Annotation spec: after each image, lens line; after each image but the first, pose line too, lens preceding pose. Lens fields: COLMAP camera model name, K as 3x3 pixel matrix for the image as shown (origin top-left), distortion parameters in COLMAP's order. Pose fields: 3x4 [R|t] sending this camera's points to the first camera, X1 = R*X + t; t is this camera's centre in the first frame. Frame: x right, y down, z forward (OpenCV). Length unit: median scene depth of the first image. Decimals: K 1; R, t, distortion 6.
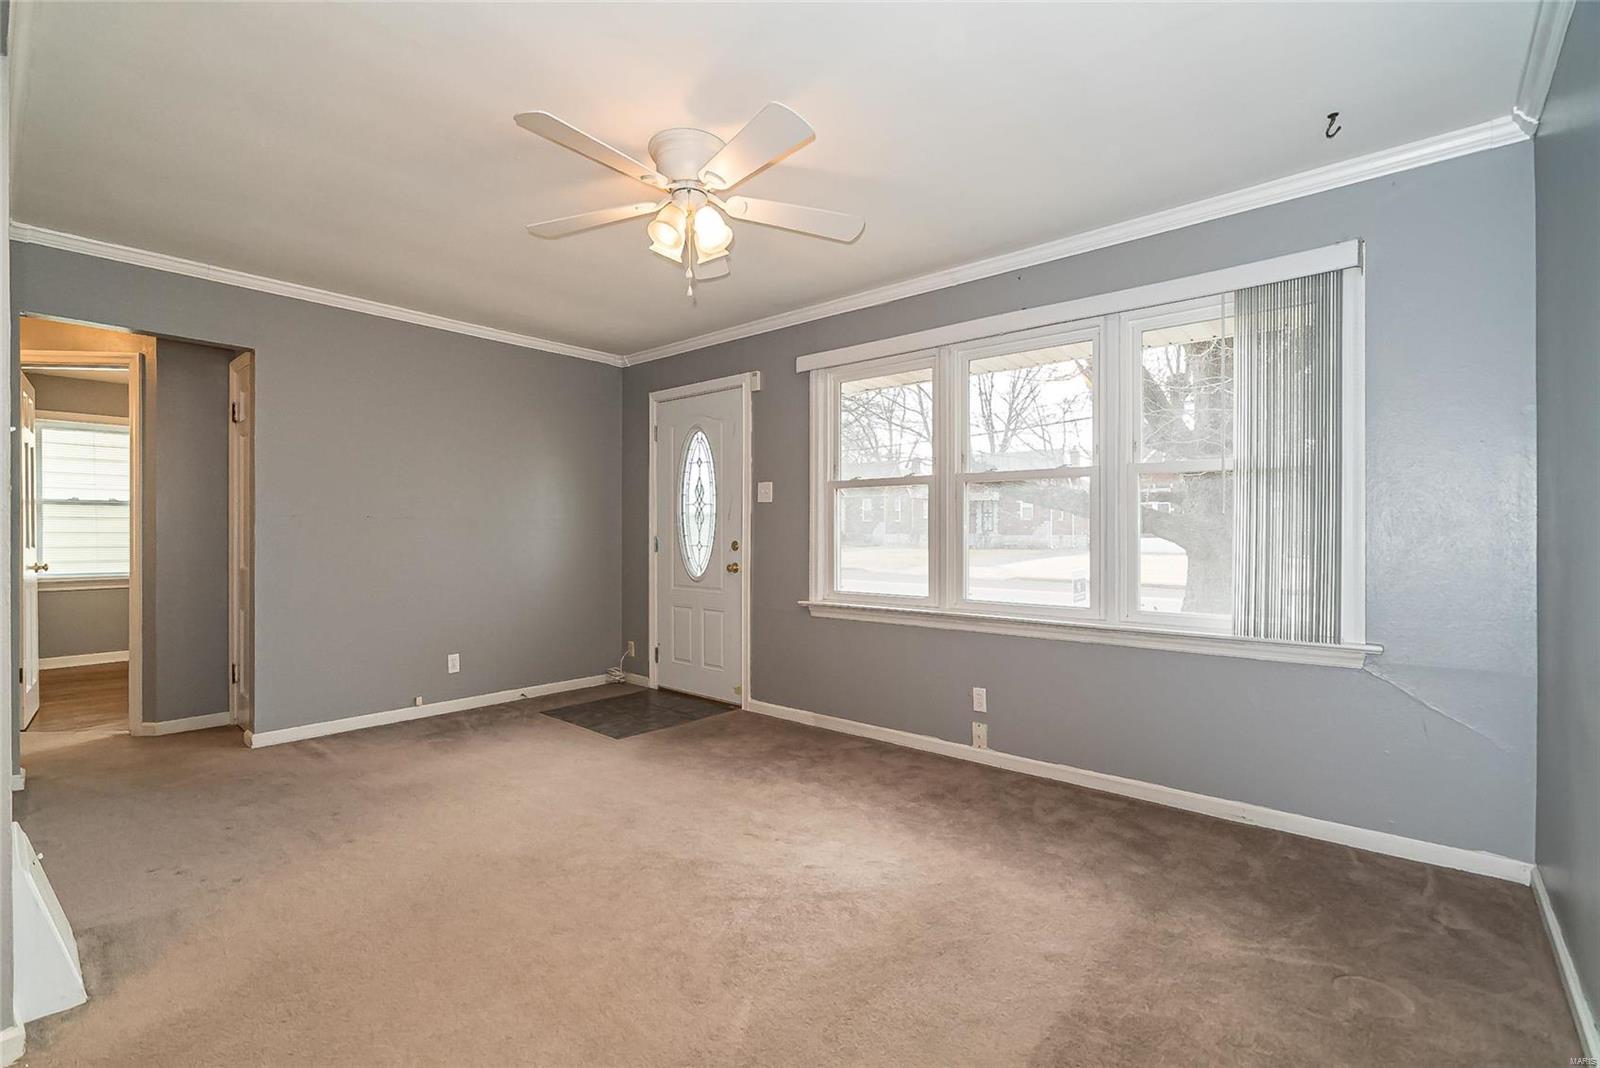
lens RADIAL K [[725.0, 0, 810.5], [0, 725.0, 536.4], [0, 0, 1]] dist [-0.001674, 0.000307]
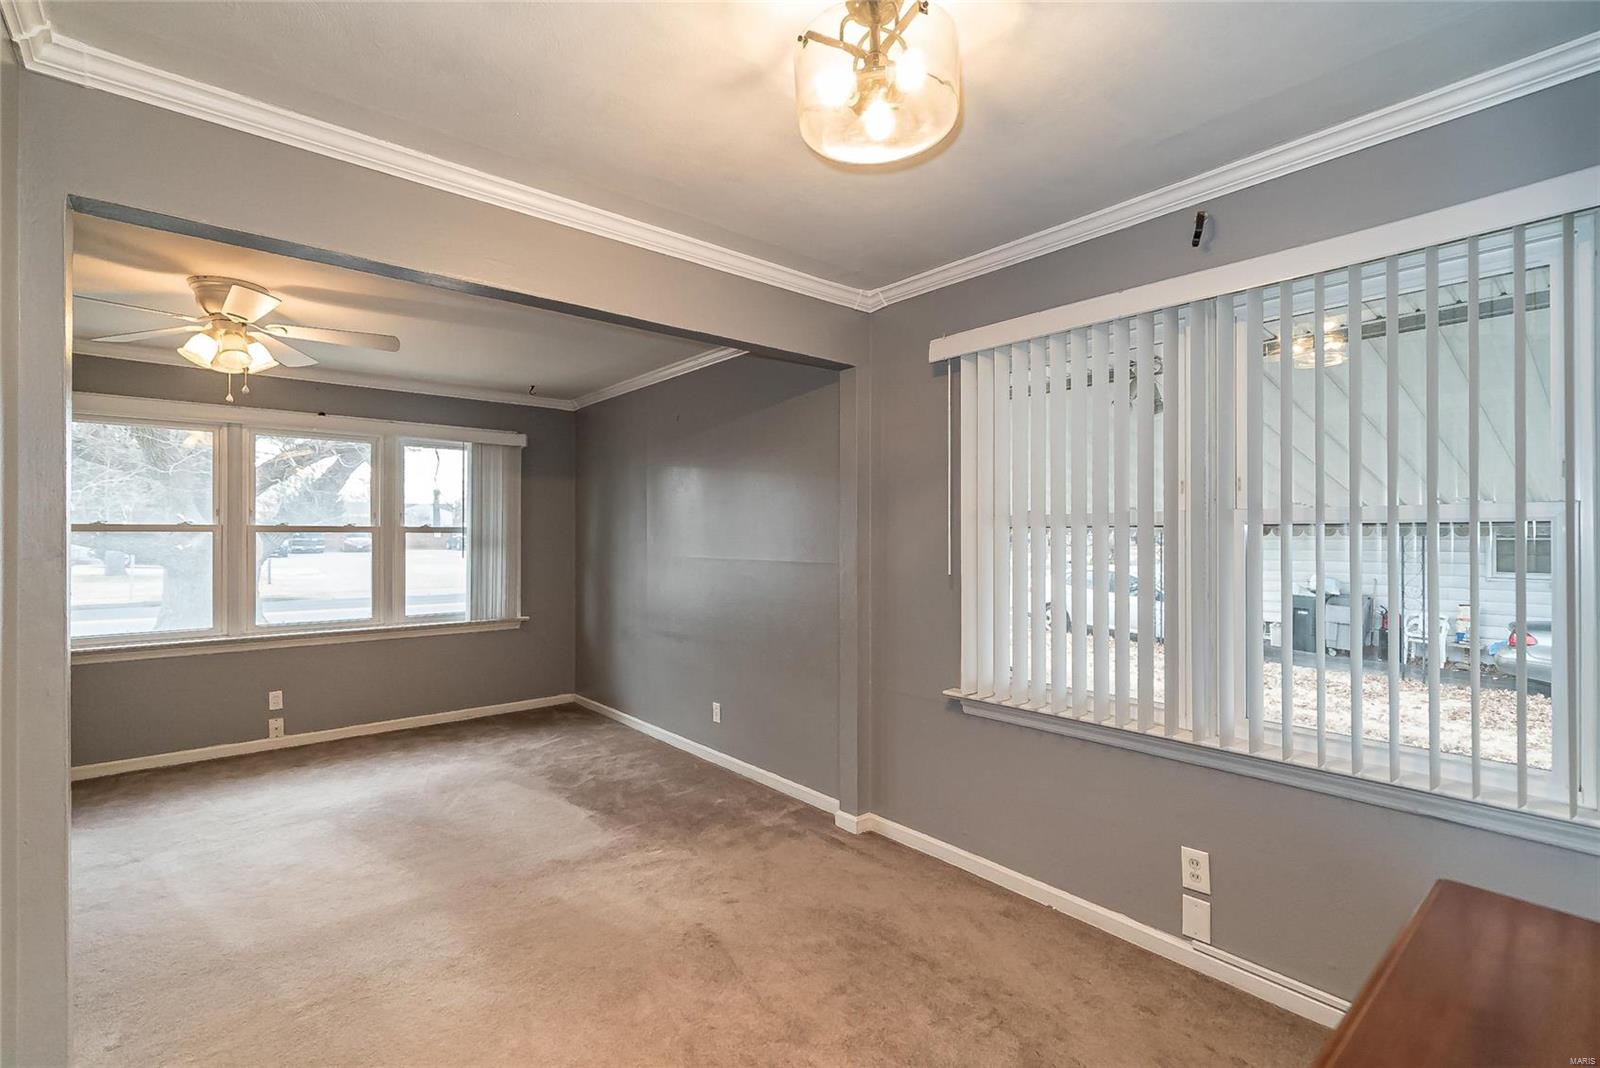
lens RADIAL K [[709.5, 0, 803.9], [0, 709.5, 536.0], [0, 0, 1]] dist [-0.003163, -0.000031]
pose [[0.159222, -0.001321, 0.987242, -0.757653], [0.003268, 0.999994, 0.000811, -0.058957], [-0.987237, 0.003097, 0.159225, -0.120395]]
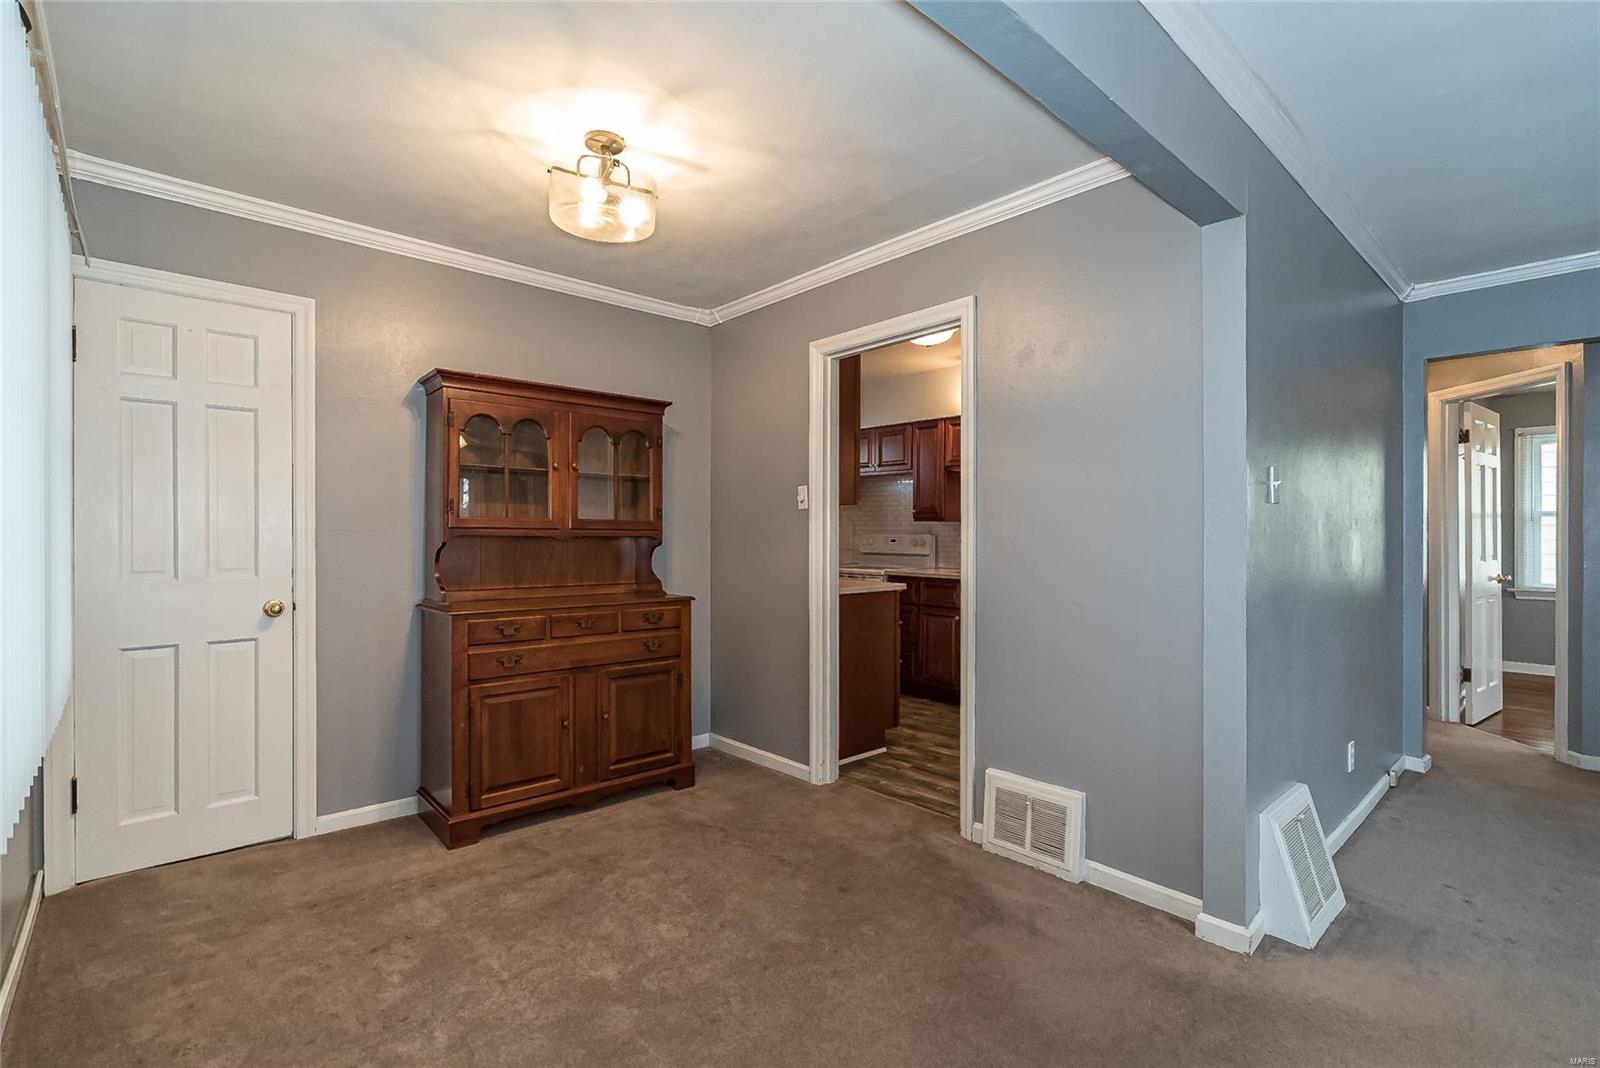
lens RADIAL K [[721.2, 0, 828.1], [0, 721.2, 536.2], [0, 0, 1]] dist [-0.003001, 0.000464]
pose [[-0.102116, 0.001710, -0.994771, 0.117741], [-0.006897, 0.999973, 0.002427, -0.019702], [0.994749, 0.007109, -0.102101, 0.132746]]
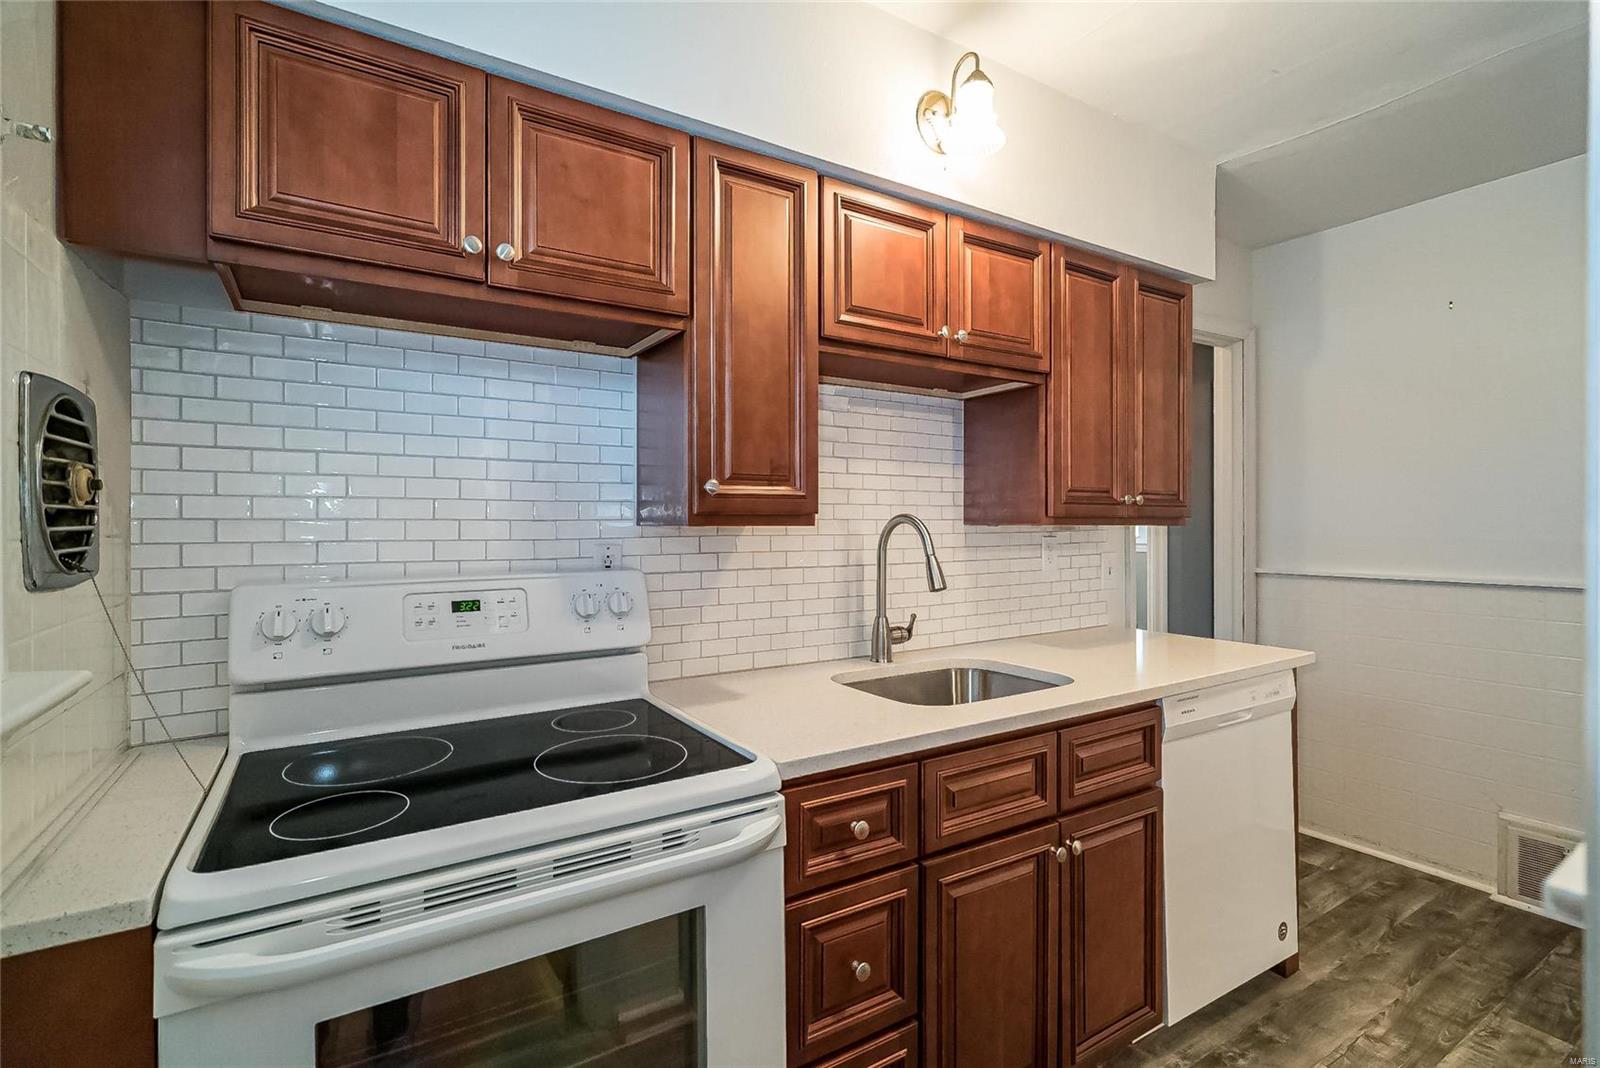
lens RADIAL K [[722.4, 0, 761.2], [0, 722.4, 529.8], [0, 0, 1]] dist [-0.001058, -0.000438]
pose [[0.944650, 0.001164, -0.328078, -1.128475], [0.001978, 0.999955, 0.009241, -0.047353], [0.328074, -0.009379, 0.944605, -0.165104]]
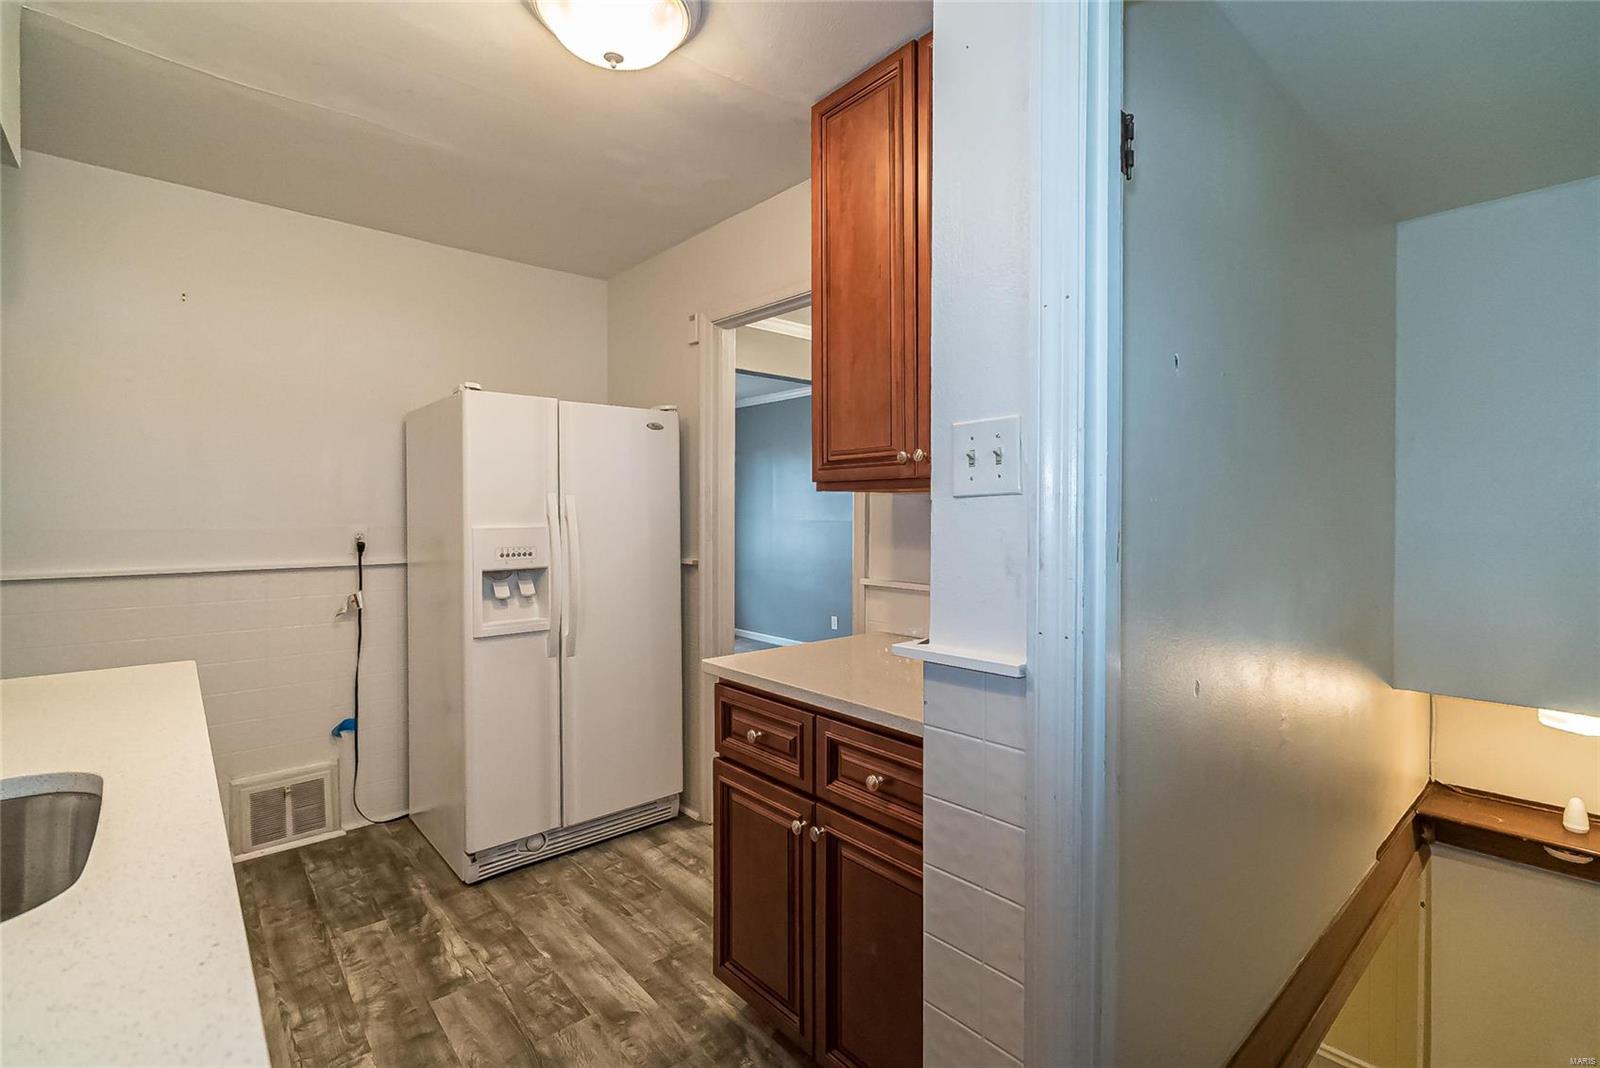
lens RADIAL K [[718.1, 0, 786.2], [0, 718.1, 518.5], [0, 0, 1]] dist [-0.001949, -0.000387]
pose [[0.157700, -0.009816, 0.987438, -1.302757], [0.003057, 0.999951, 0.009452, -0.046168], [-0.987482, 0.001528, 0.157722, 0.007347]]
